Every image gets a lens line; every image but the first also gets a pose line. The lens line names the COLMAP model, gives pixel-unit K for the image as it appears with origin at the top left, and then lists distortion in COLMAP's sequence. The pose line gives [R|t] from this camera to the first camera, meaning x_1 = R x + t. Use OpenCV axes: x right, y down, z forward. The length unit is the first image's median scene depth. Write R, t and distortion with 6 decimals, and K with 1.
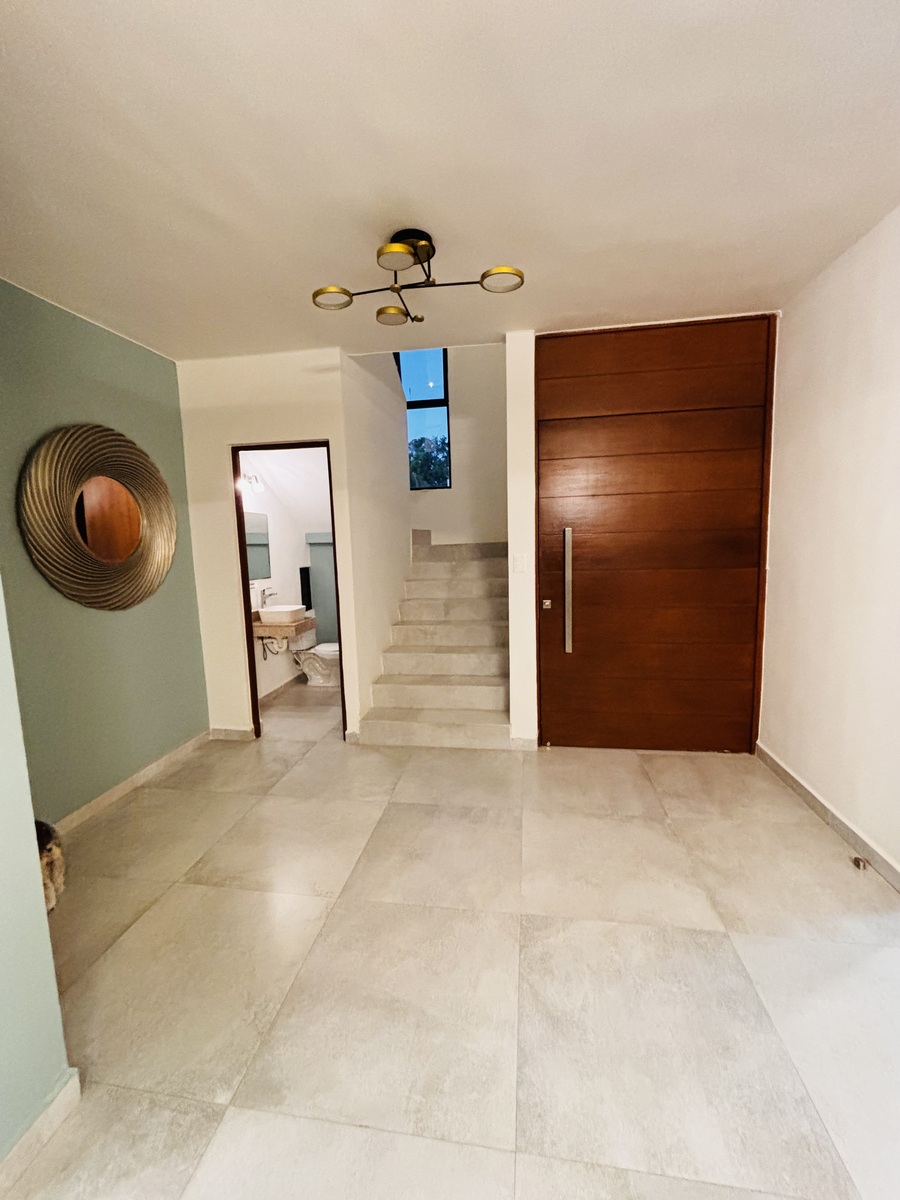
lens RADIAL K [[484.3, 0, 447.5], [0, 484.3, 595.7], [0, 0, 1]] dist [0.007317, -0.000392]
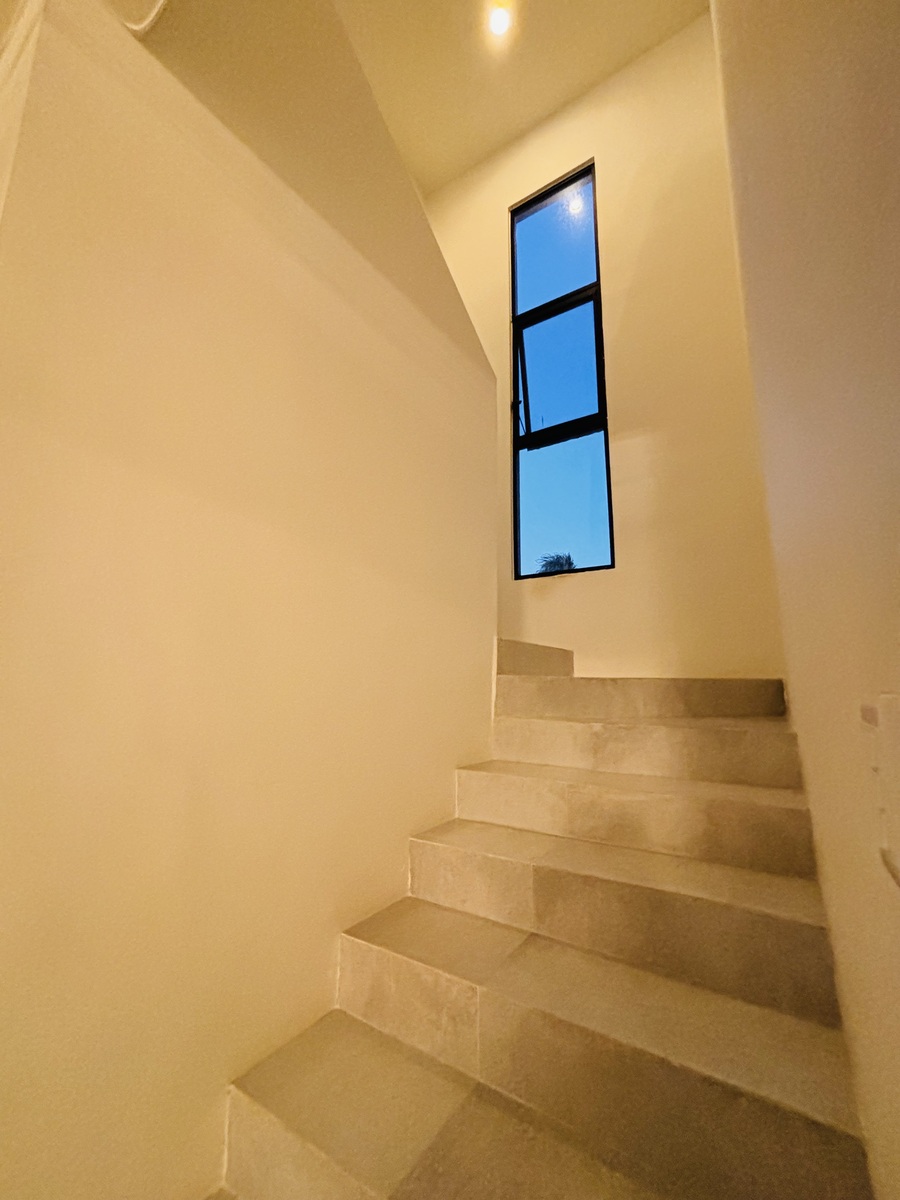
lens RADIAL K [[484.3, 0, 451.0], [0, 484.3, 595.1], [0, 0, 1]] dist [0.007317, -0.000392]
pose [[0.917485, -0.030461, -0.396602, 0.056612], [-0.085565, 0.958607, -0.271570, -0.050374], [0.388458, 0.283097, 0.876902, 0.564626]]
